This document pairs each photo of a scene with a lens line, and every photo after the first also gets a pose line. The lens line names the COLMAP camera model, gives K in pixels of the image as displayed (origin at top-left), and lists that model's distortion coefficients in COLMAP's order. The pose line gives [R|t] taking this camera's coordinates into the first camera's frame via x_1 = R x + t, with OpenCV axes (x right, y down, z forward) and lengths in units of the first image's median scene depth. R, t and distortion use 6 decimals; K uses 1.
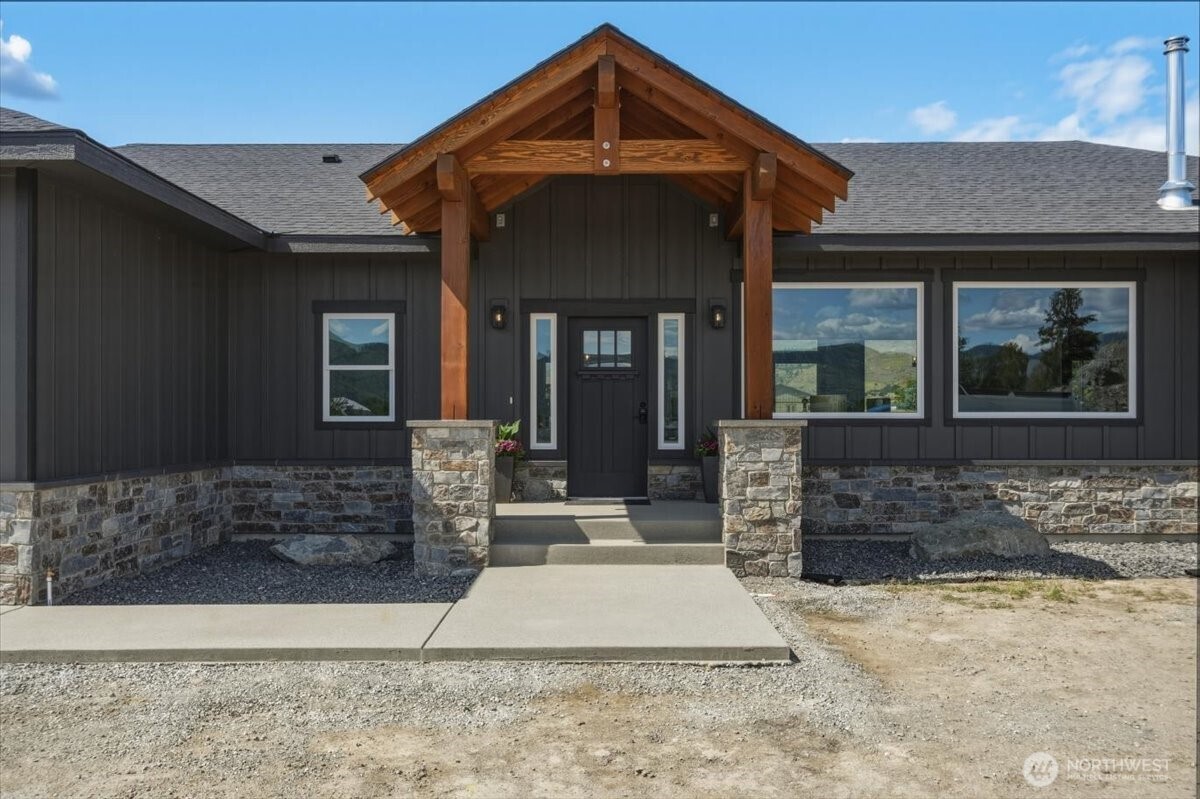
lens RADIAL K [[1164.9, 0, 599.4], [0, 1164.9, 405.5], [0, 0, 1]] dist [0.006673, 0.000000]
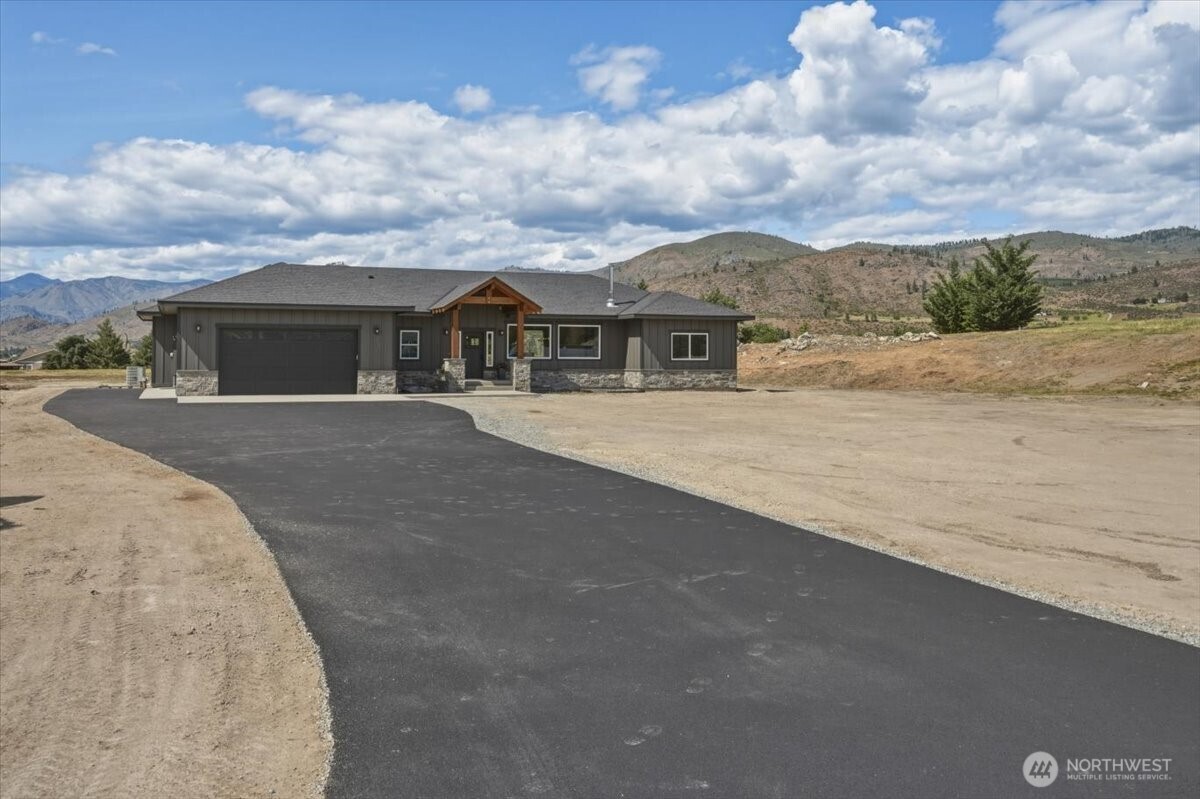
lens RADIAL K [[1115.4, 0, 604.5], [0, 1115.4, 395.0], [0, 0, 1]] dist [-0.000823, 0.000000]
pose [[0.927085, -0.008406, 0.374756, -1.066222], [-0.007878, 0.999091, 0.041899, -0.028407], [-0.374768, -0.041796, 0.926176, -2.827933]]
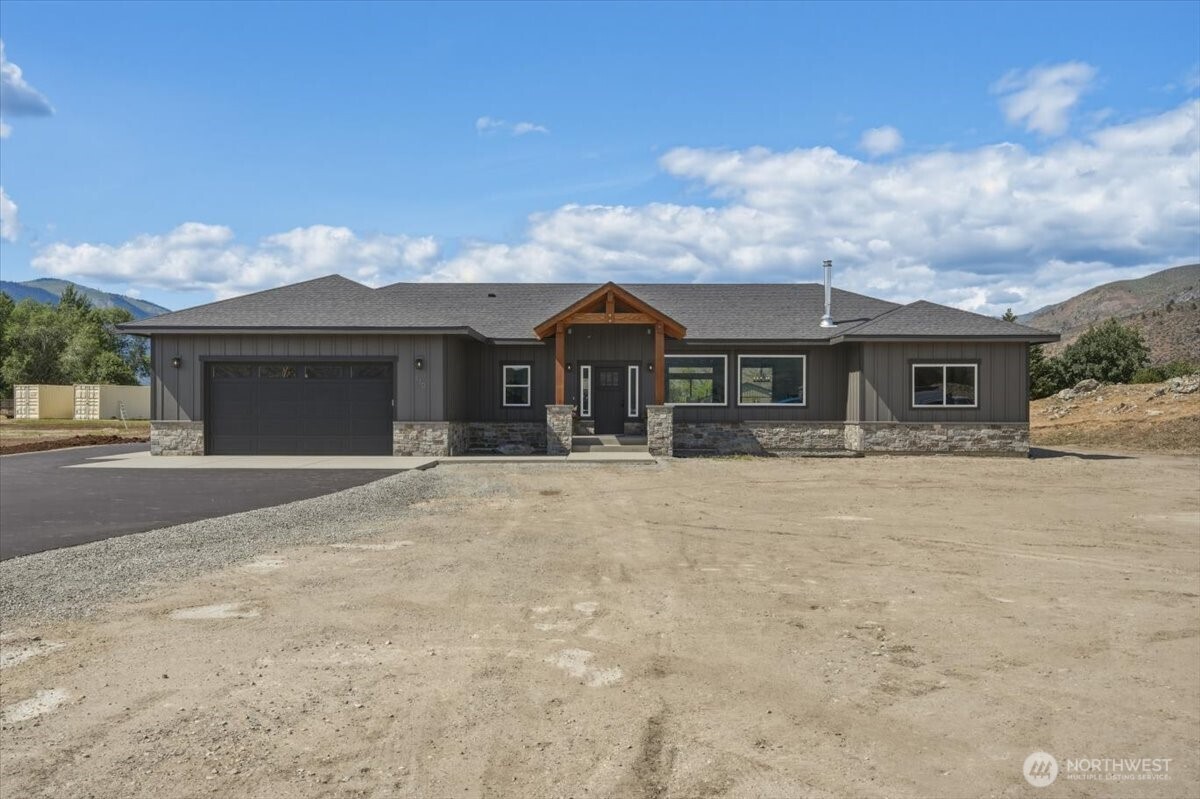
lens RADIAL K [[1115.4, 0, 589.7], [0, 1115.4, 403.0], [0, 0, 1]] dist [-0.000823, 0.000000]
pose [[0.999994, 0.002815, -0.002133, -0.035699], [-0.002808, 0.999990, 0.003568, -0.003108], [0.002143, -0.003562, 0.999991, -1.709897]]
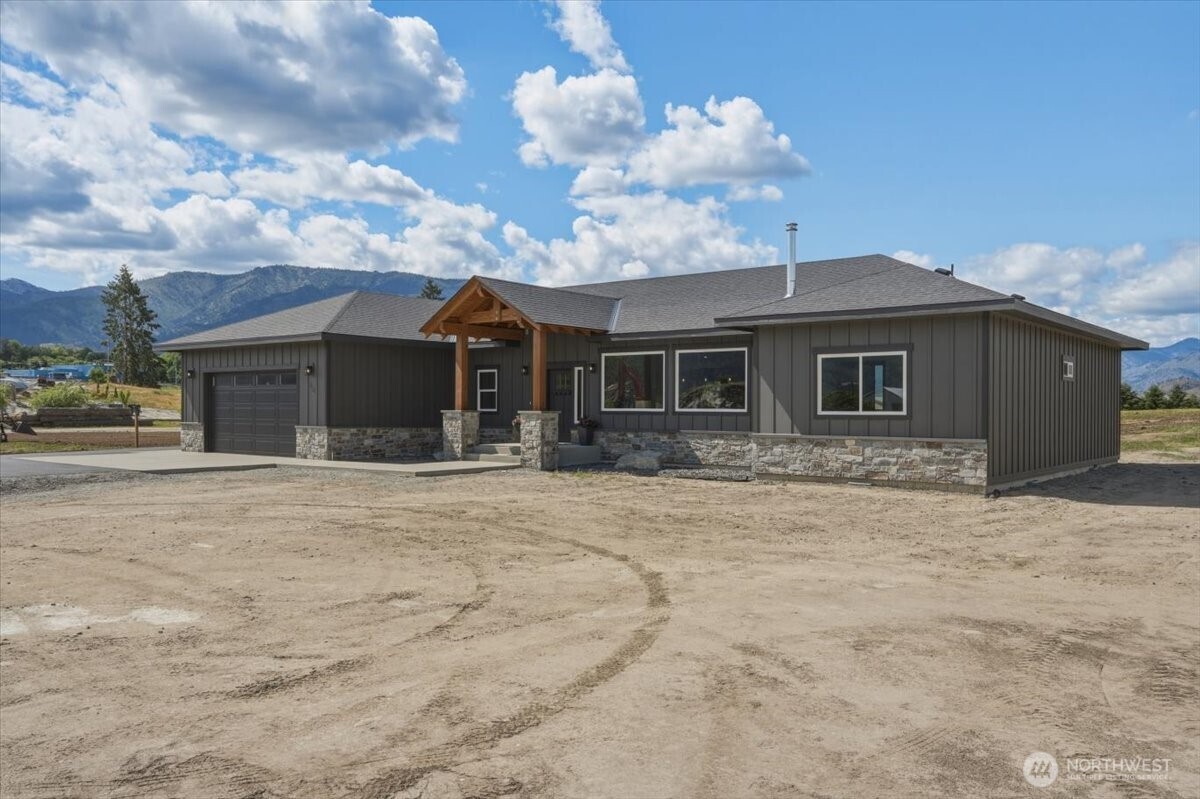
lens RADIAL K [[957.2, 0, 592.6], [0, 957.2, 397.2], [0, 0, 1]] dist [0.027963, 0.003403]
pose [[0.781406, -0.002536, -0.624018, 1.434424], [-0.001154, 0.999984, -0.005509, -0.006251], [0.624022, 0.005025, 0.781391, -0.575179]]
